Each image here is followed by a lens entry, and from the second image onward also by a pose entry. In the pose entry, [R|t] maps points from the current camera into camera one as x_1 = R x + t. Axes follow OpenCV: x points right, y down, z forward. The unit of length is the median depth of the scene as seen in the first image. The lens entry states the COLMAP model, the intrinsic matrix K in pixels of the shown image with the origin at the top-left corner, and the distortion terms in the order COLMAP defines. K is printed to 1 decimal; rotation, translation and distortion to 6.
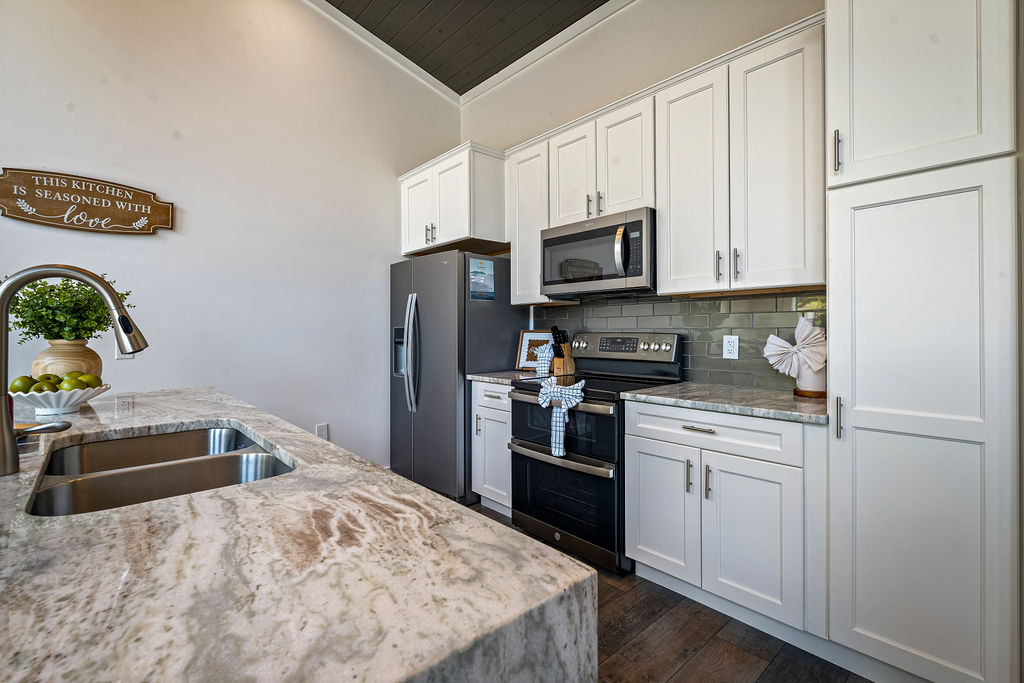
lens RADIAL K [[457.6, 0, 507.4], [0, 457.6, 330.9], [0, 0, 1]] dist [-0.002869, 0.000341]
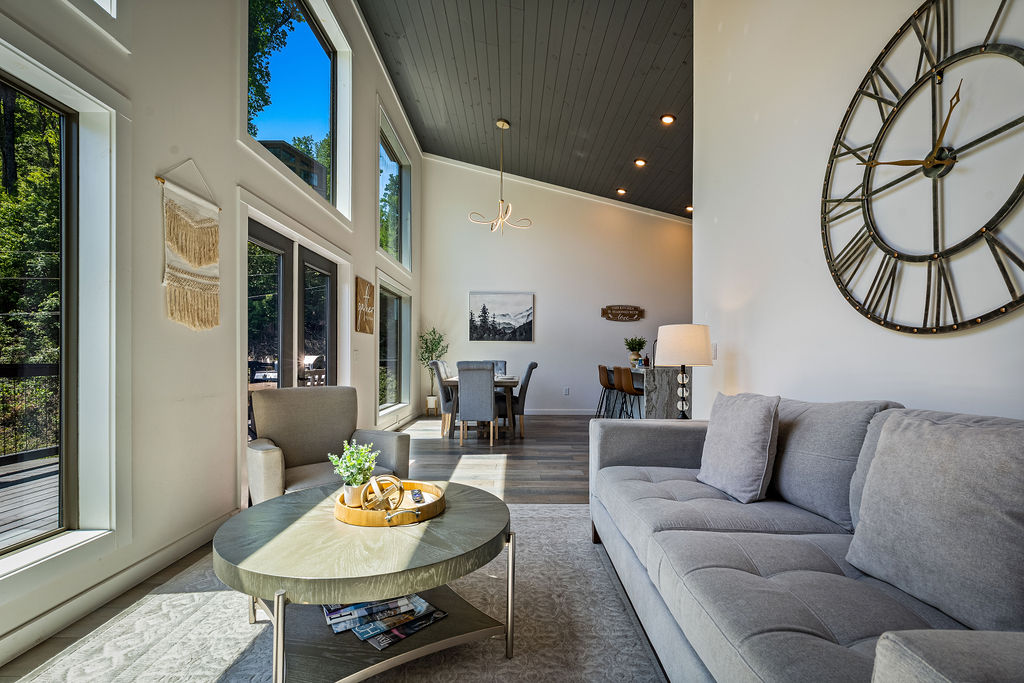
lens RADIAL K [[457.6, 0, 513.6], [0, 457.6, 360.2], [0, 0, 1]] dist [-0.002869, 0.000341]
pose [[0.752275, 0.009804, -0.658776, 0.652359], [-0.011112, 0.999936, 0.002191, 0.065647], [0.658756, 0.005672, 0.752336, -1.938101]]
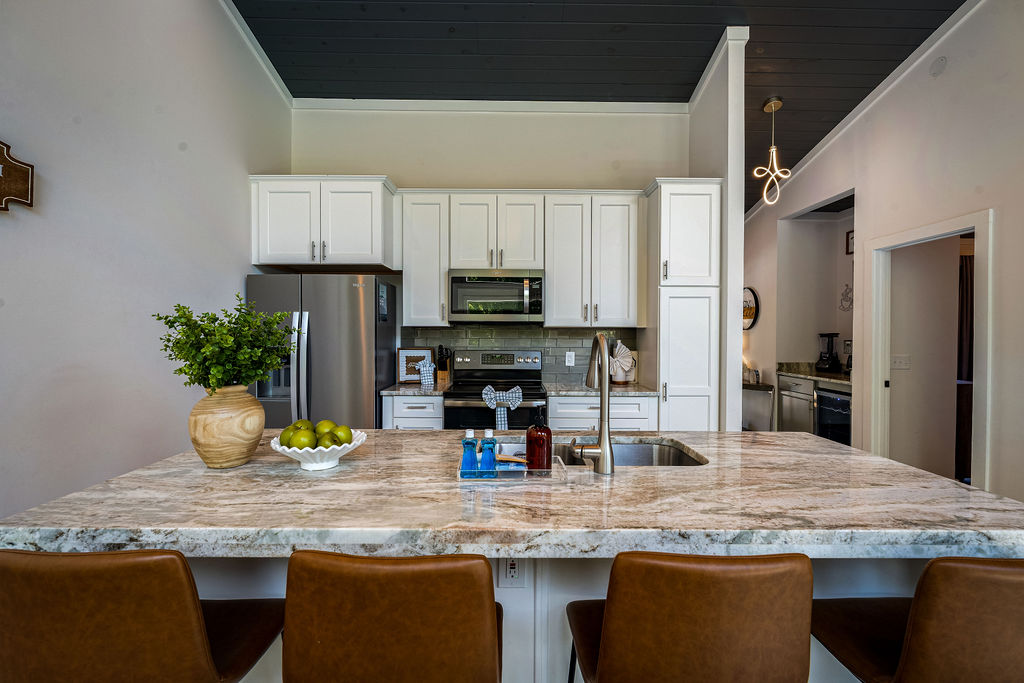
lens RADIAL K [[457.6, 0, 510.8], [0, 457.6, 334.1], [0, 0, 1]] dist [-0.002869, 0.000341]
pose [[0.659852, 0.003967, 0.751385, -0.806135], [-0.006751, 0.999977, 0.000650, -0.048422], [-0.751365, -0.005501, 0.659863, 0.067540]]
